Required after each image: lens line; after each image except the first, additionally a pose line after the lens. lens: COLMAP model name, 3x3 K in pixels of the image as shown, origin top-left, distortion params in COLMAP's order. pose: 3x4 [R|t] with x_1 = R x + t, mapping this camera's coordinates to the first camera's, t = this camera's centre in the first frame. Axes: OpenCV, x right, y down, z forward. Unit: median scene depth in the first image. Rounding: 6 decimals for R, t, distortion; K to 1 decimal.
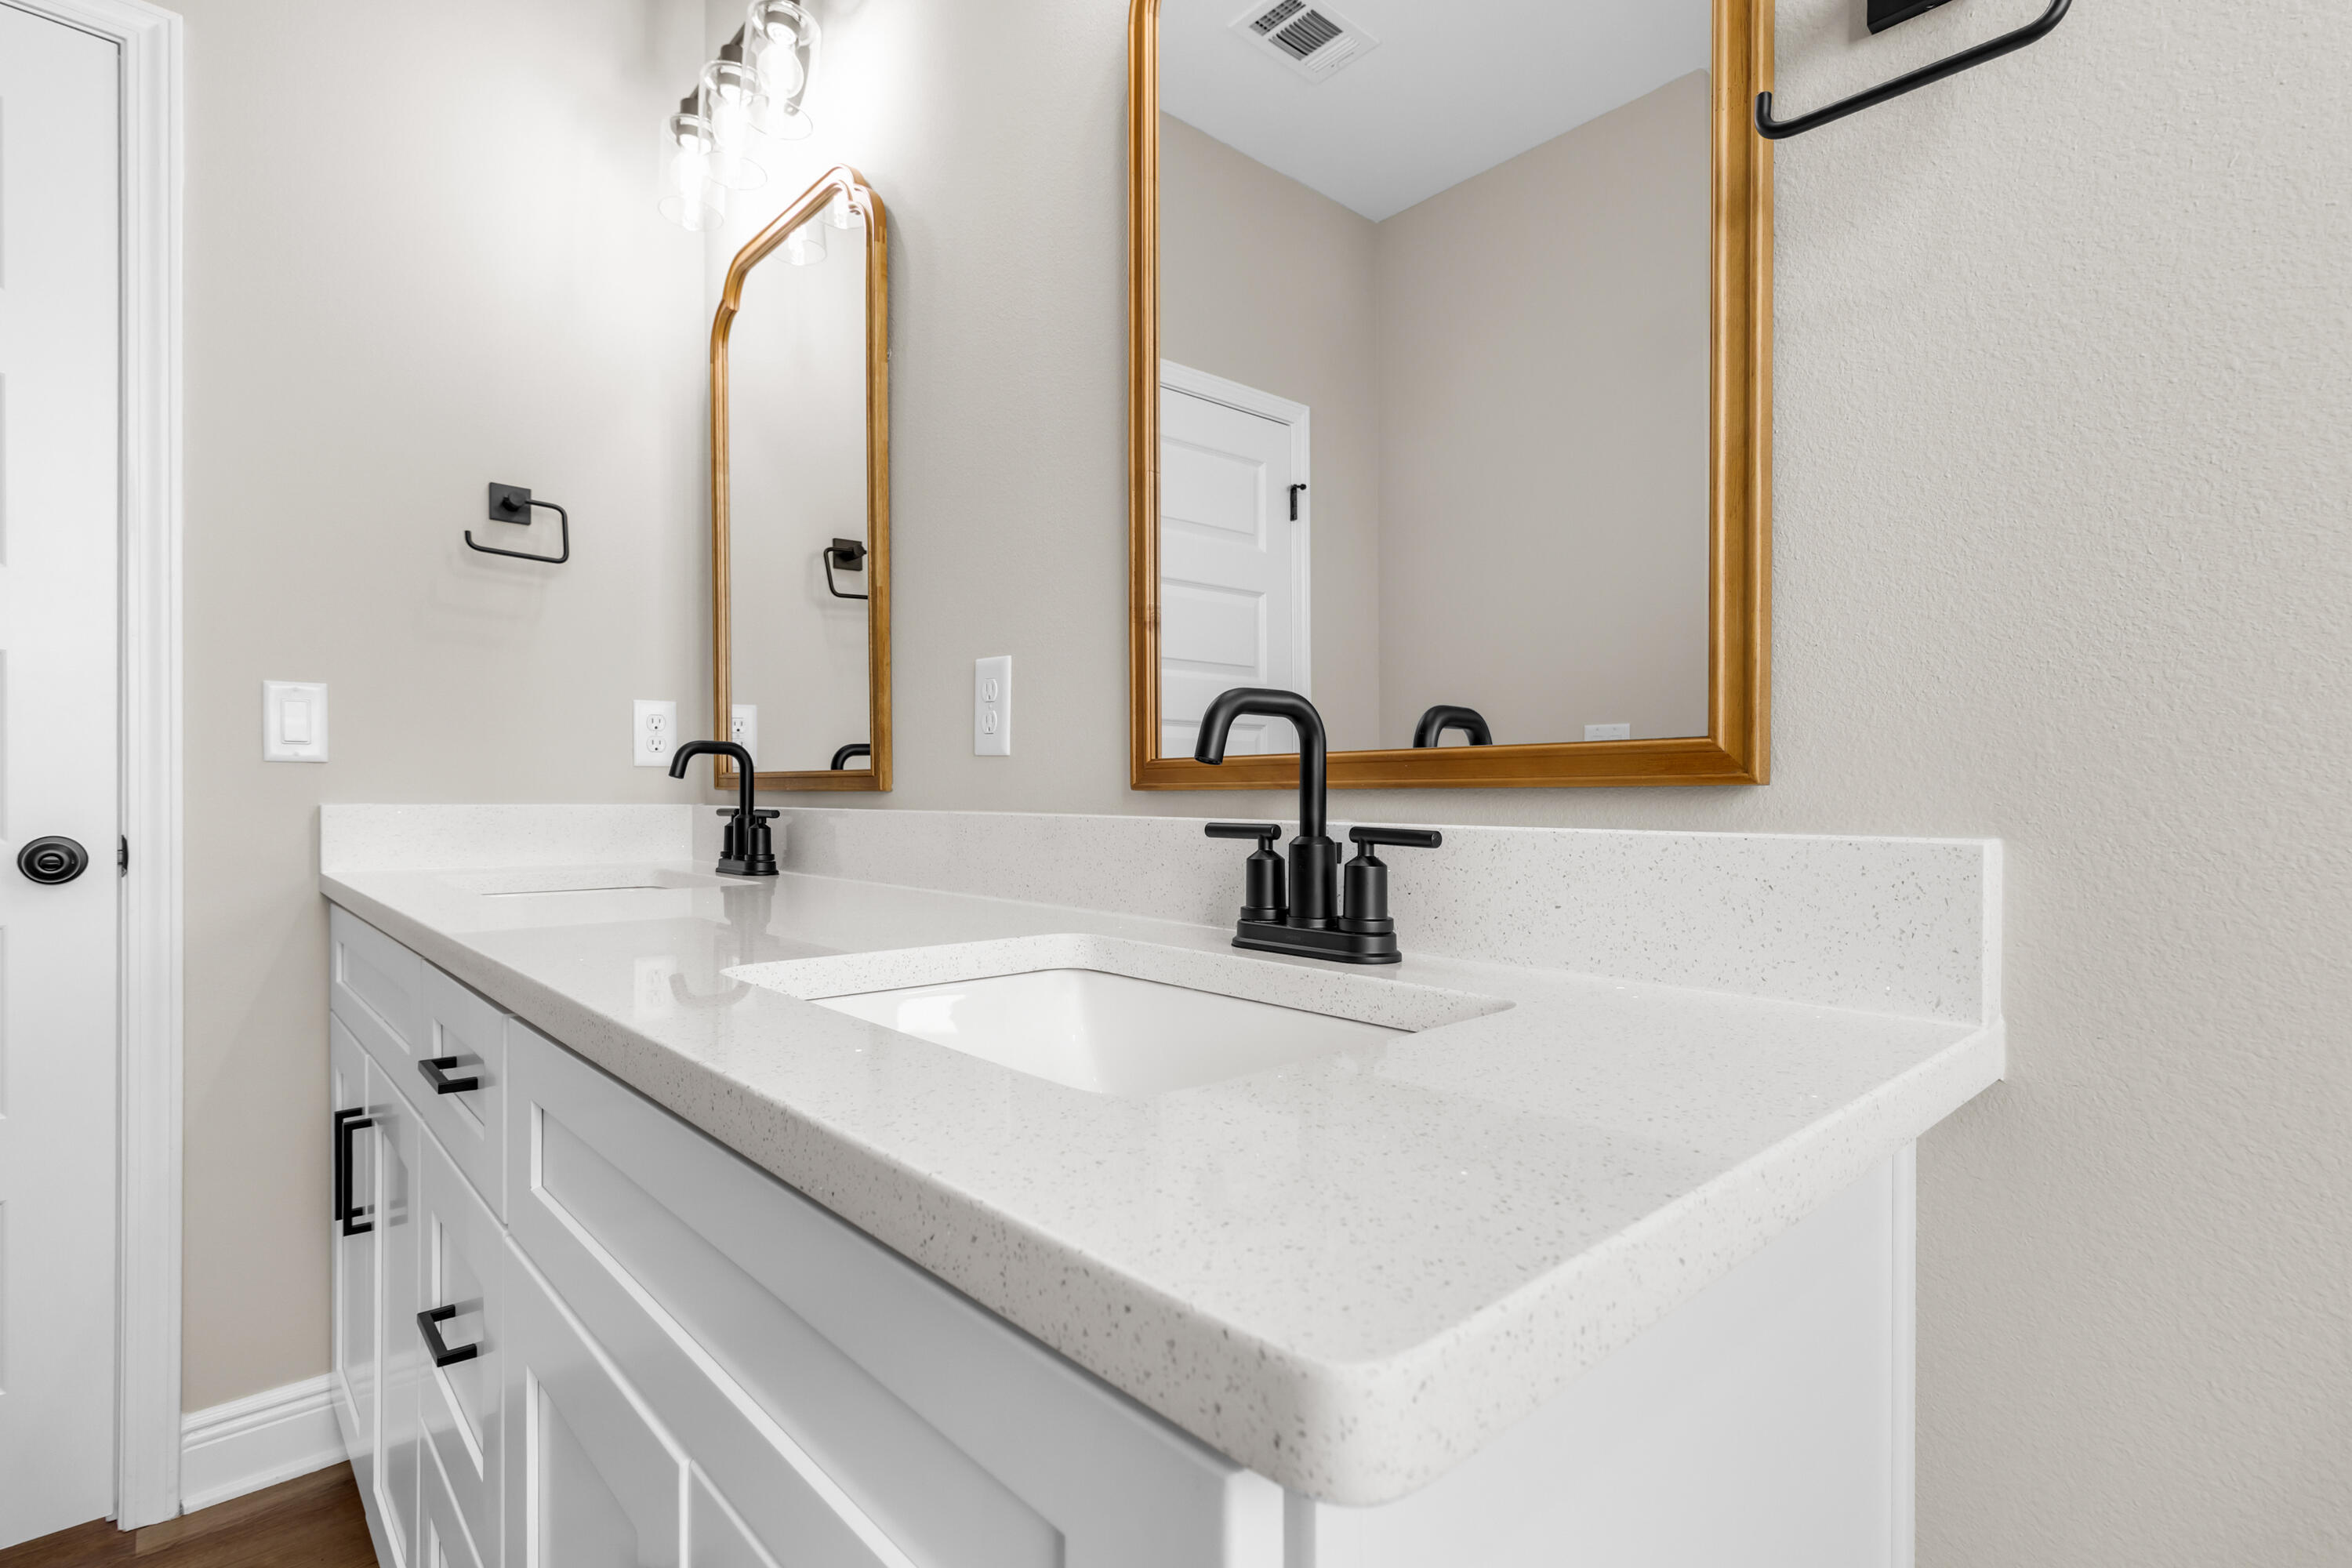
lens RADIAL K [[1129.3, 0, 1176.0], [0, 1129.3, 784.0], [0, 0, 1]] dist [-0.001061, -0.000317]
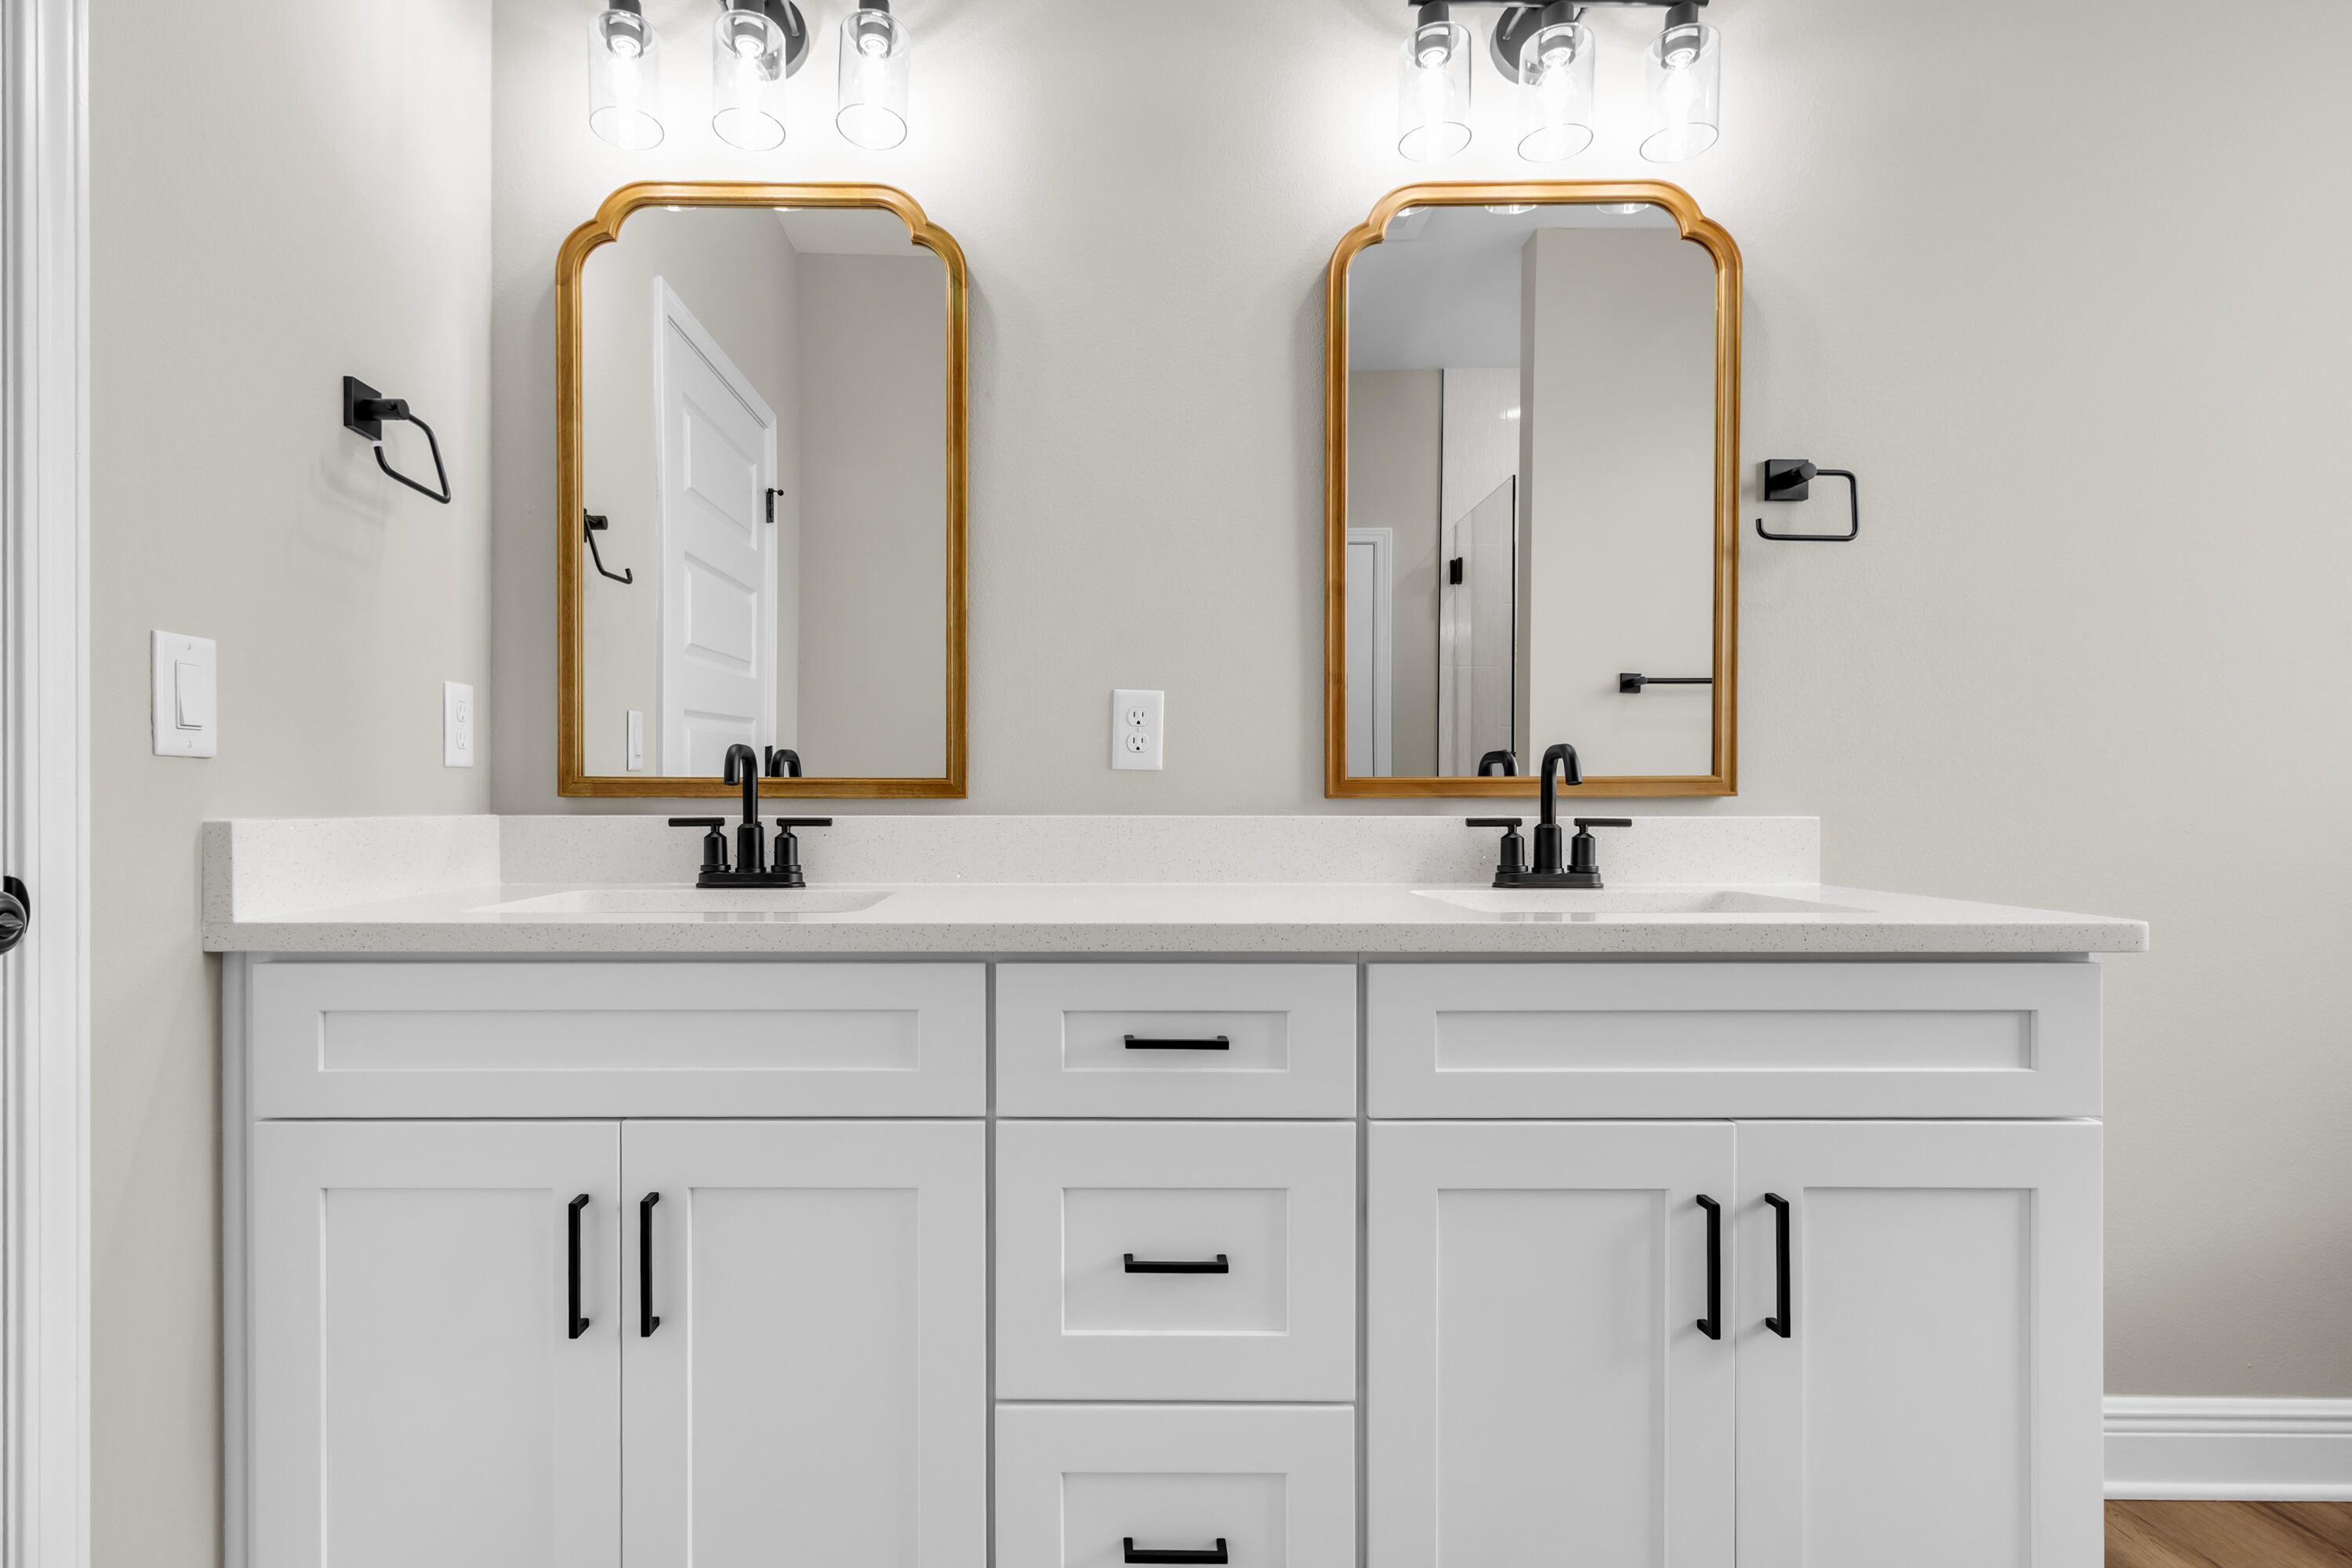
lens RADIAL K [[1093.7, 0, 1183.2], [0, 1093.7, 740.1], [0, 0, 1]] dist [0.000660, -0.000842]
pose [[0.646037, 0.031307, 0.762664, -0.898041], [-0.011585, 0.999446, -0.031213, -0.016110], [-0.763218, 0.011330, 0.646042, 0.145215]]
